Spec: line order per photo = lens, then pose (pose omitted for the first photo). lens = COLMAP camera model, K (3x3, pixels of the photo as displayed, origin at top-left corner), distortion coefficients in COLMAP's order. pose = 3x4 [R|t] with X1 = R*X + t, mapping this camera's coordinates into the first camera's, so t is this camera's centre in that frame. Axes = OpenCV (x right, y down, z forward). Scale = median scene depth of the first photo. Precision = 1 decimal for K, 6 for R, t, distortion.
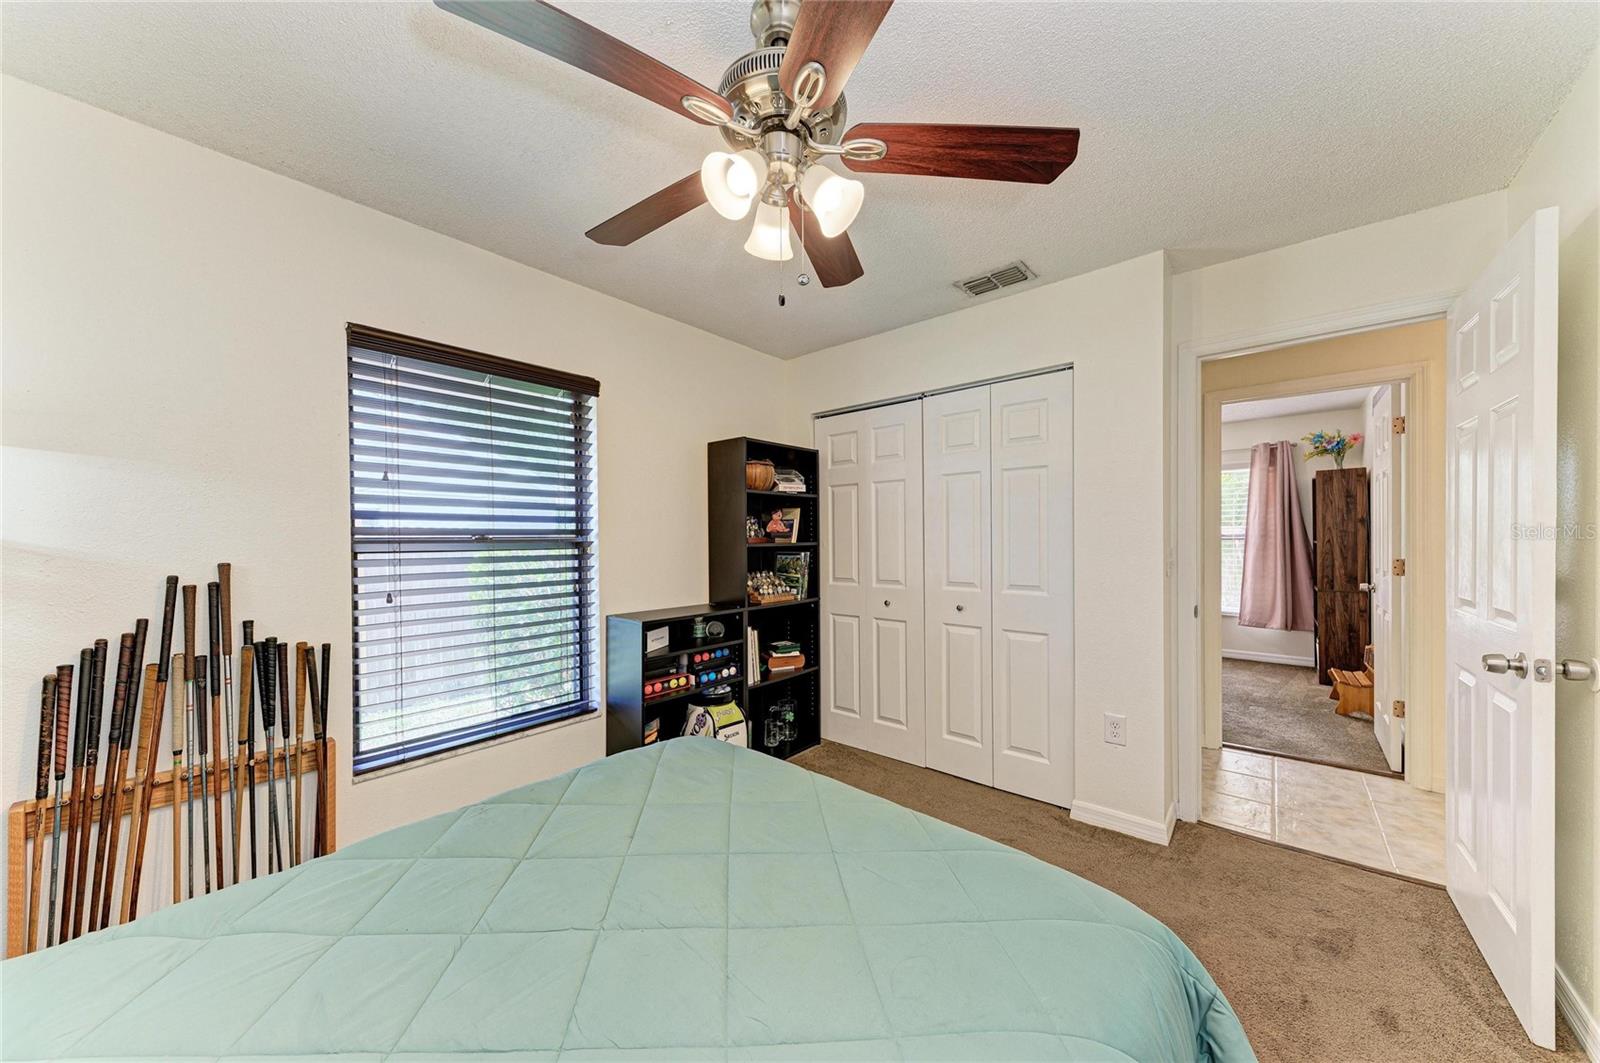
lens RADIAL K [[548.7, 0, 813.2], [0, 548.7, 542.3], [0, 0, 1]] dist [0.013044, -0.000047]
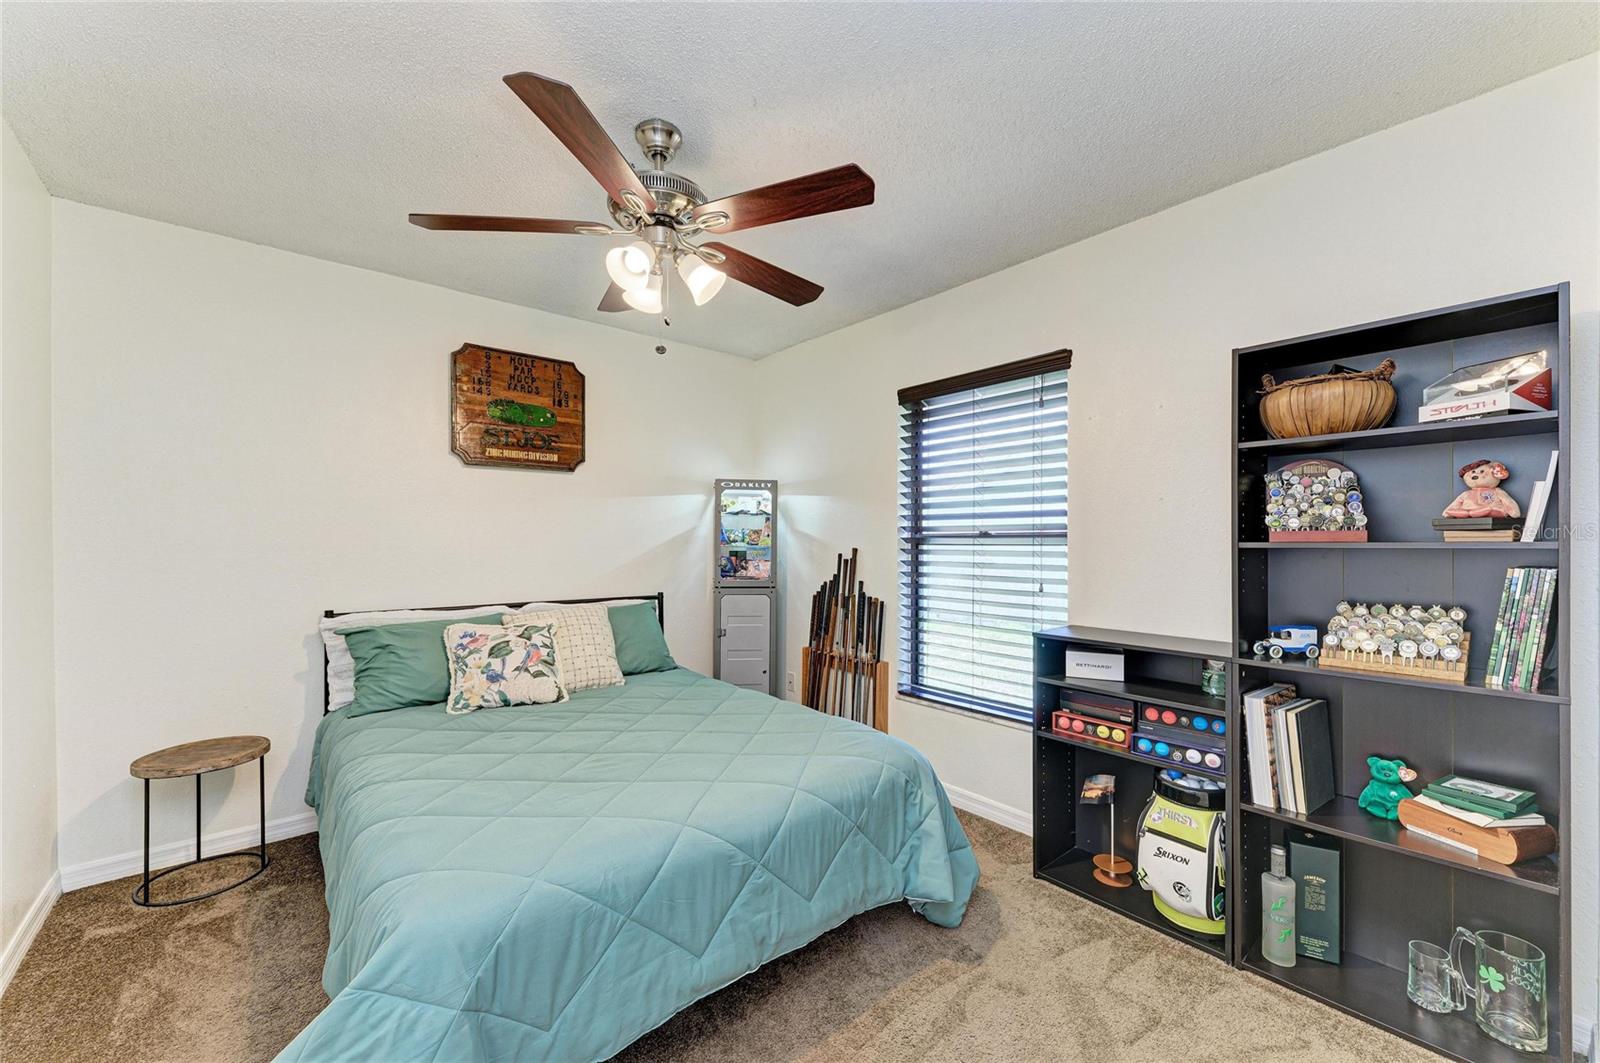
lens RADIAL K [[633.1, 0, 804.8], [0, 633.1, 532.1], [0, 0, 1]] dist [0.015003, -0.004096]
pose [[-0.155267, -0.000902, -0.987872, 0.722015], [-0.001924, 0.999998, -0.000611, -0.008568], [0.987871, 0.001806, -0.155268, 0.826354]]
